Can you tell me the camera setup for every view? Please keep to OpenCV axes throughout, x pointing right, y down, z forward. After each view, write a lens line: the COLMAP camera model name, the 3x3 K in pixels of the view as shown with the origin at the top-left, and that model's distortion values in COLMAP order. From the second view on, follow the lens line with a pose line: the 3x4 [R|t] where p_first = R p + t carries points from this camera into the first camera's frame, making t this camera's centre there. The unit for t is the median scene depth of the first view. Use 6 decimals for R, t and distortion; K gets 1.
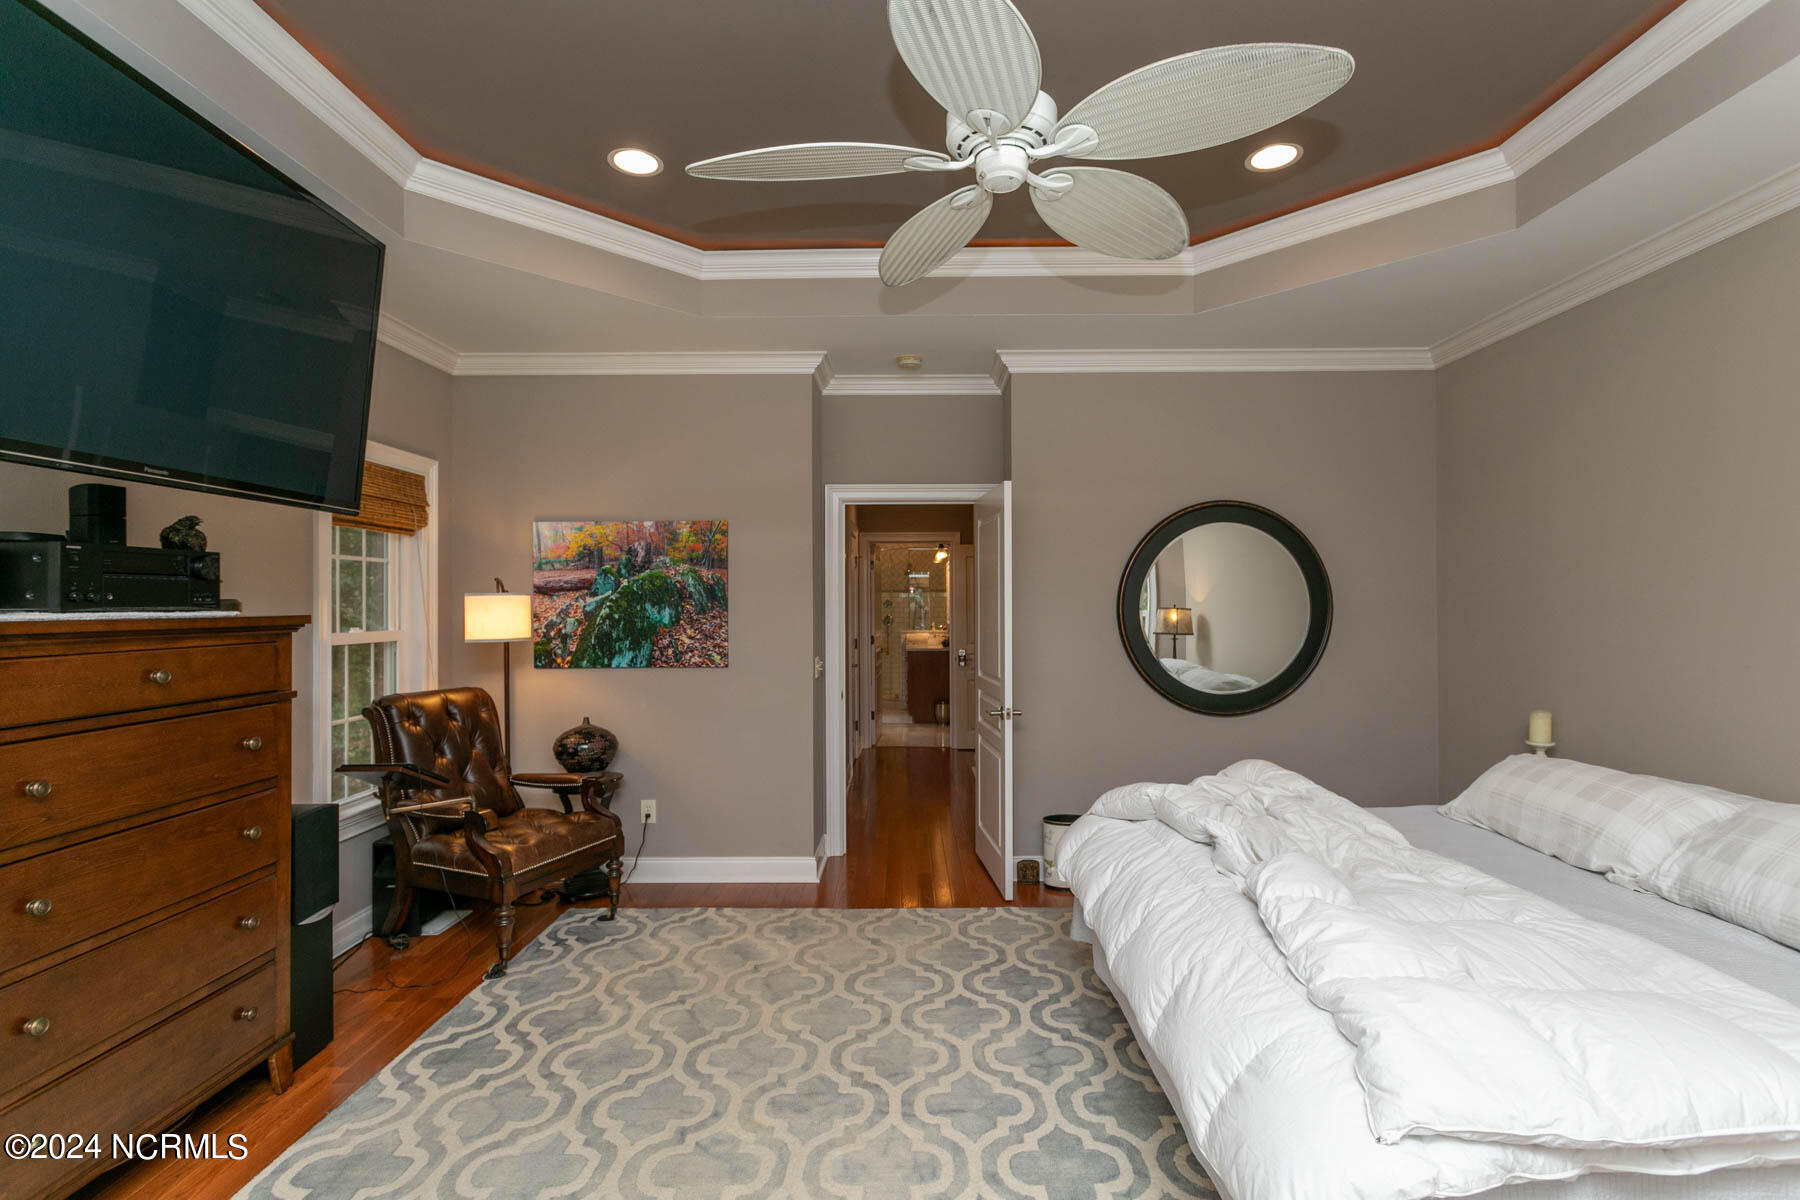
lens RADIAL K [[818.1, 0, 899.1], [0, 818.1, 596.4], [0, 0, 1]] dist [0.001730, 0.000643]
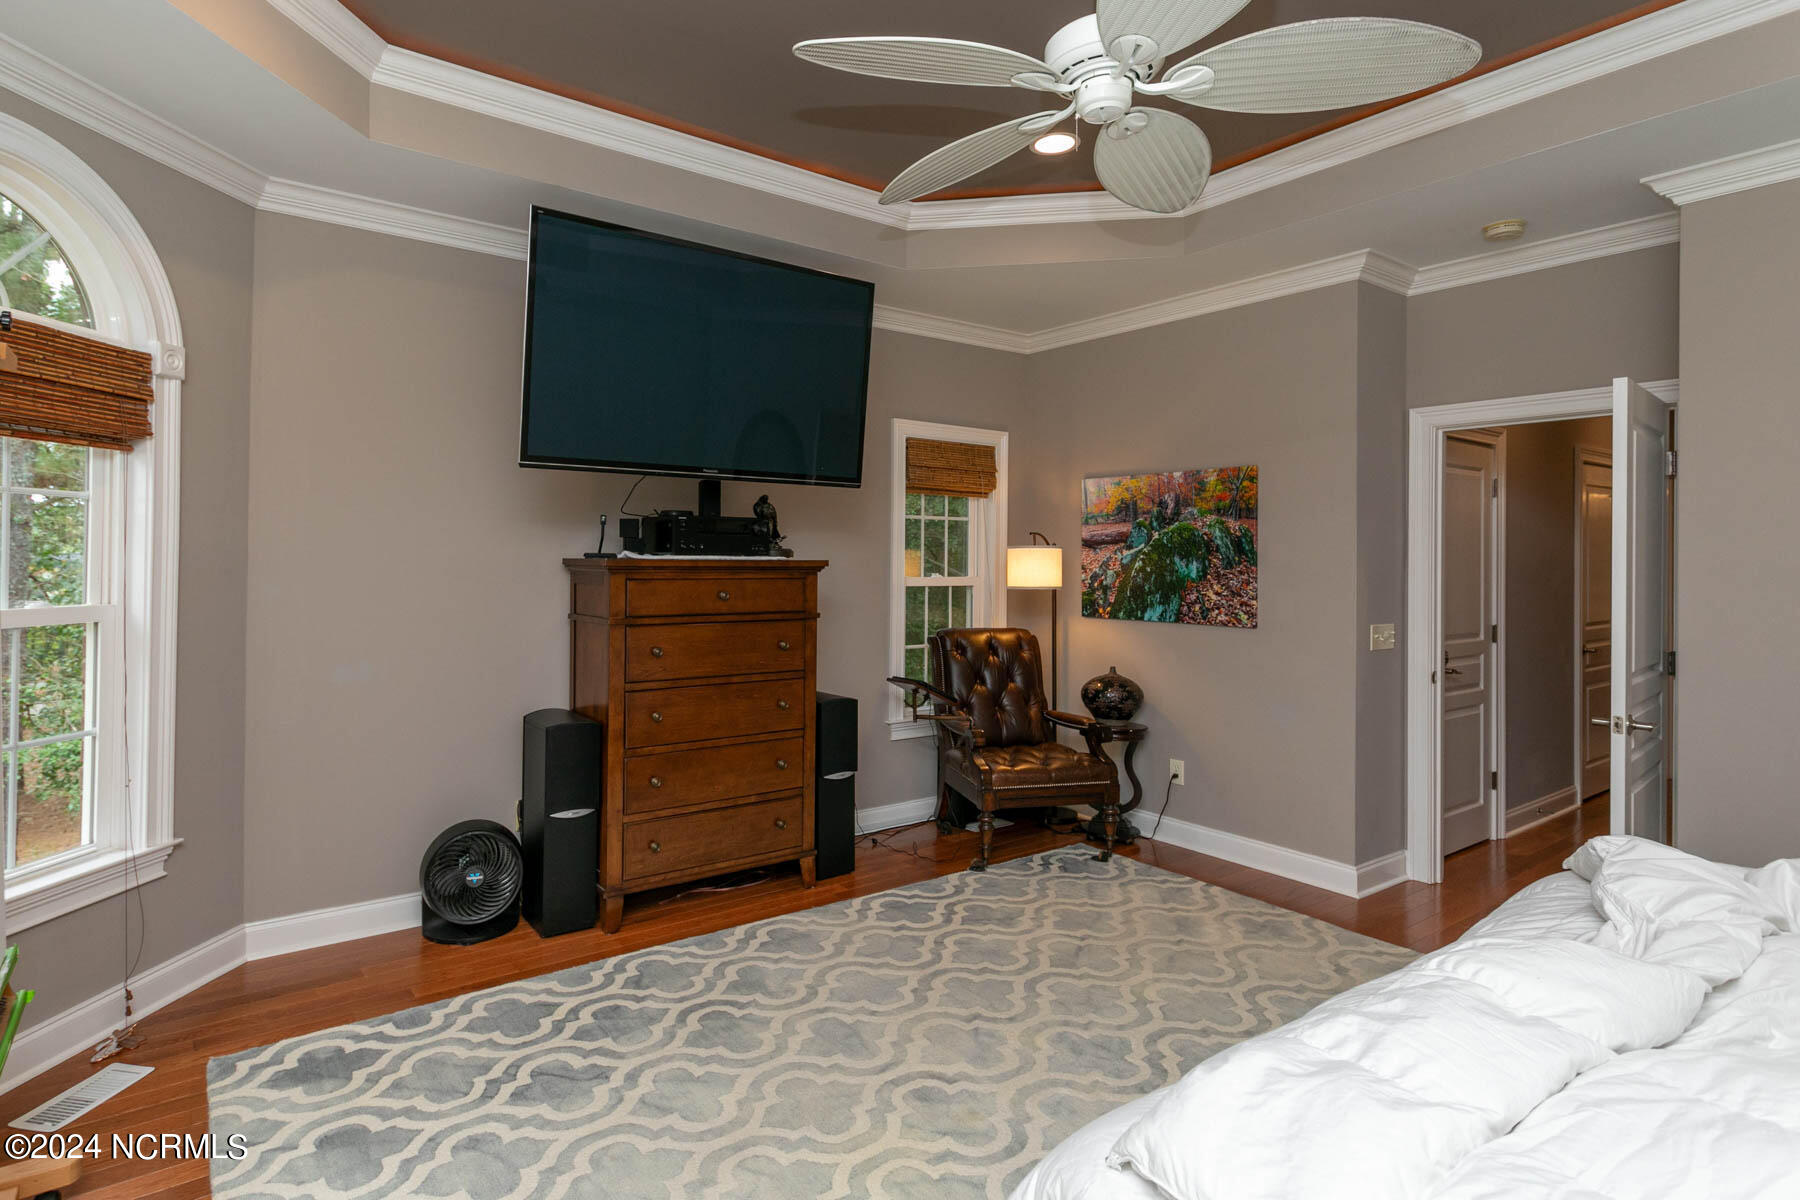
lens RADIAL K [[941.4, 0, 897.6], [0, 941.4, 551.7], [0, 0, 1]] dist [-0.001830, 0.000237]
pose [[0.608186, 0.003104, -0.793788, 0.397166], [-0.004808, 0.999988, 0.000226, 0.004181], [0.793780, 0.003679, 0.608194, 0.064444]]
